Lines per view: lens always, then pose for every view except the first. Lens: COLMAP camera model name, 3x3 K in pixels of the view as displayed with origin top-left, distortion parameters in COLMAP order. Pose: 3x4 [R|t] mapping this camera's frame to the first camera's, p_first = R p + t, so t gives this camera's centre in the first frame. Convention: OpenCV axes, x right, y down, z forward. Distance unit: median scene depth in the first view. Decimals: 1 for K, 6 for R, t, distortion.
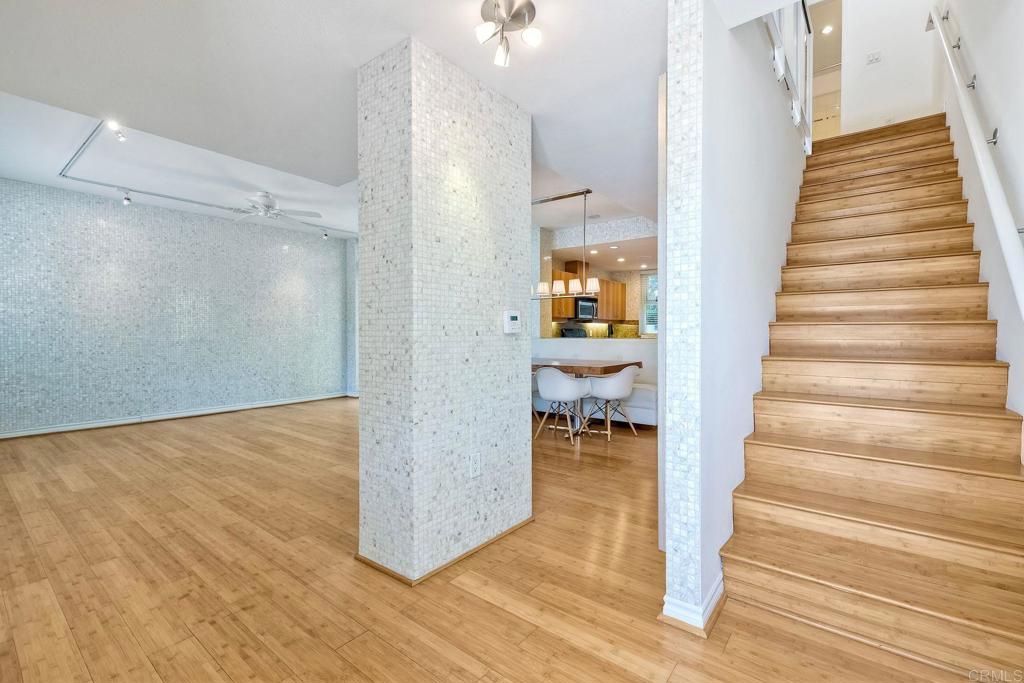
lens RADIAL K [[455.2, 0, 514.0], [0, 455.2, 336.1], [0, 0, 1]] dist [0.003136, 0.000680]
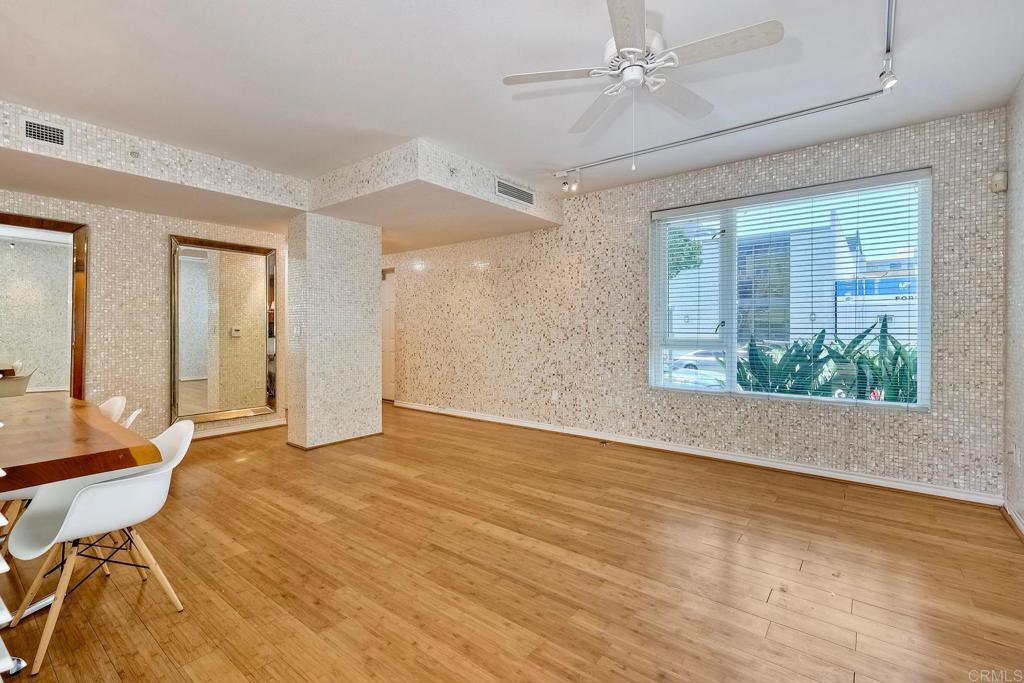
lens RADIAL K [[455.2, 0, 514.0], [0, 455.2, 336.1], [0, 0, 1]] dist [0.003136, 0.000680]
pose [[-0.999950, -0.000140, -0.010004, -0.425361], [-0.000350, 0.999779, 0.021015, -0.029676], [0.009999, 0.021018, -0.999729, 1.428317]]
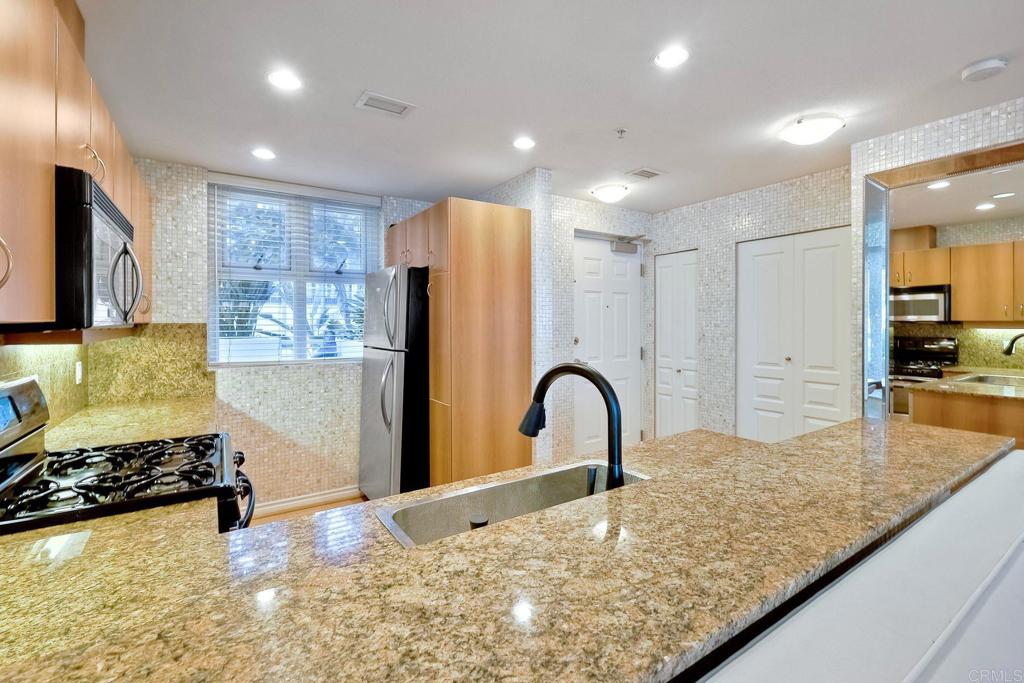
lens RADIAL K [[457.4, 0, 509.2], [0, 457.4, 324.1], [0, 0, 1]] dist [-0.000637, -0.000055]
pose [[0.316247, -0.005436, 0.948661, 0.065865], [0.010059, 0.999947, 0.002377, -0.058195], [-0.948624, 0.008791, 0.316284, 1.231946]]
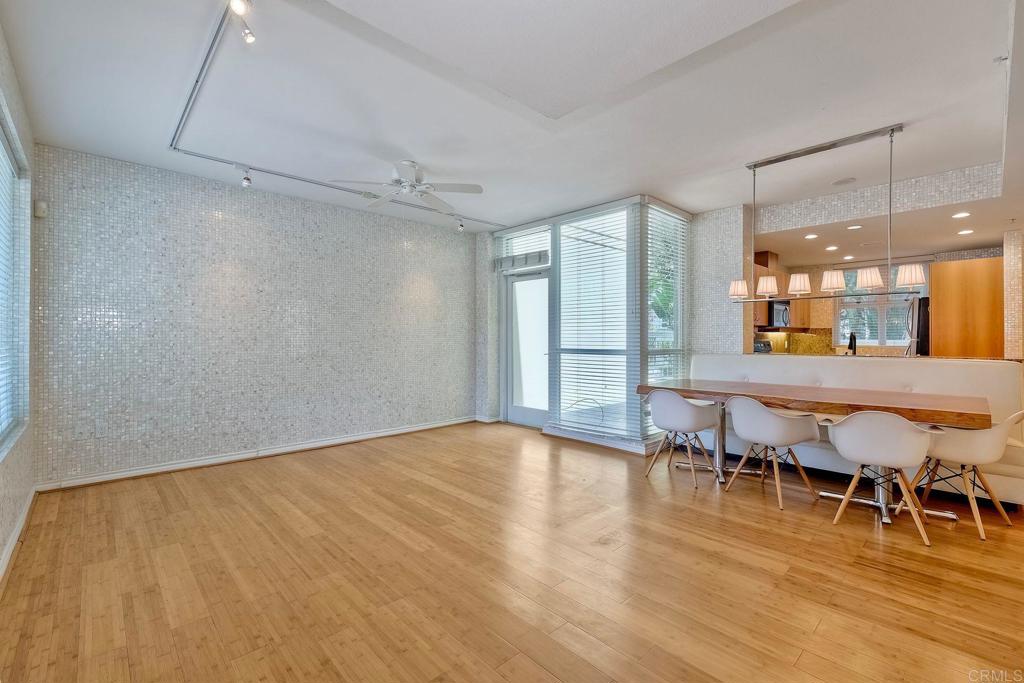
lens RADIAL K [[446.7, 0, 510.6], [0, 446.7, 335.3], [0, 0, 1]] dist [0.002802, 0.000163]
pose [[0.988670, -0.000740, -0.150106, -0.267293], [-0.001471, 0.999892, -0.014618, -0.018935], [0.150100, 0.014673, 0.988562, 0.293727]]
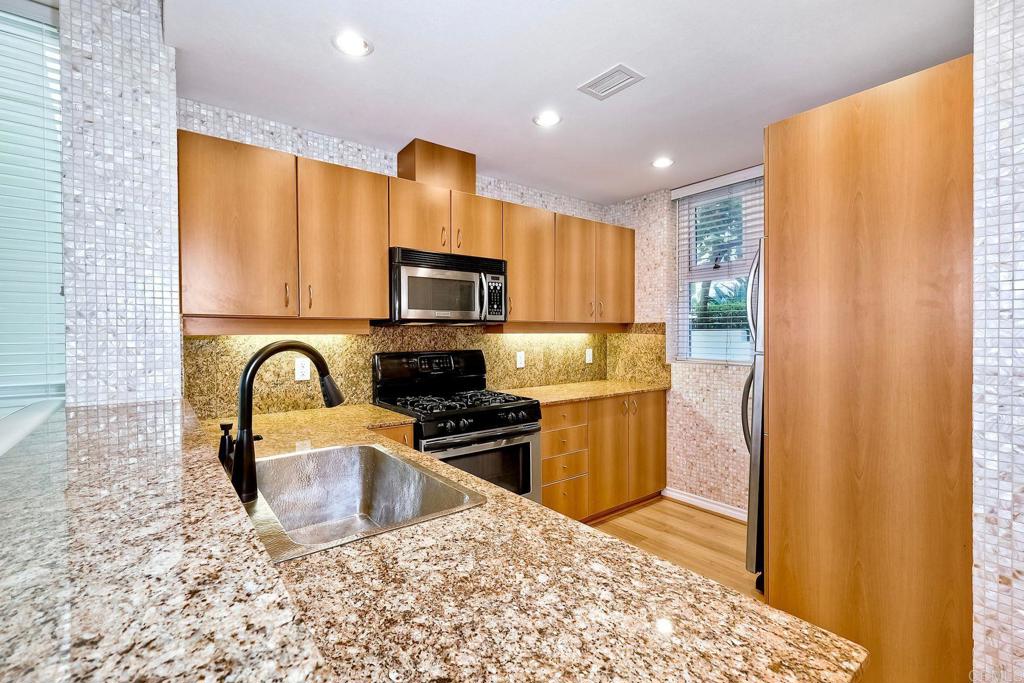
lens RADIAL K [[455.2, 0, 514.0], [0, 455.2, 336.1], [0, 0, 1]] dist [0.003136, 0.000680]
pose [[0.970962, -0.002744, -0.239217, 0.426293], [0.002612, 0.999996, -0.000870, -0.042149], [0.239218, 0.000220, 0.970966, 1.077467]]
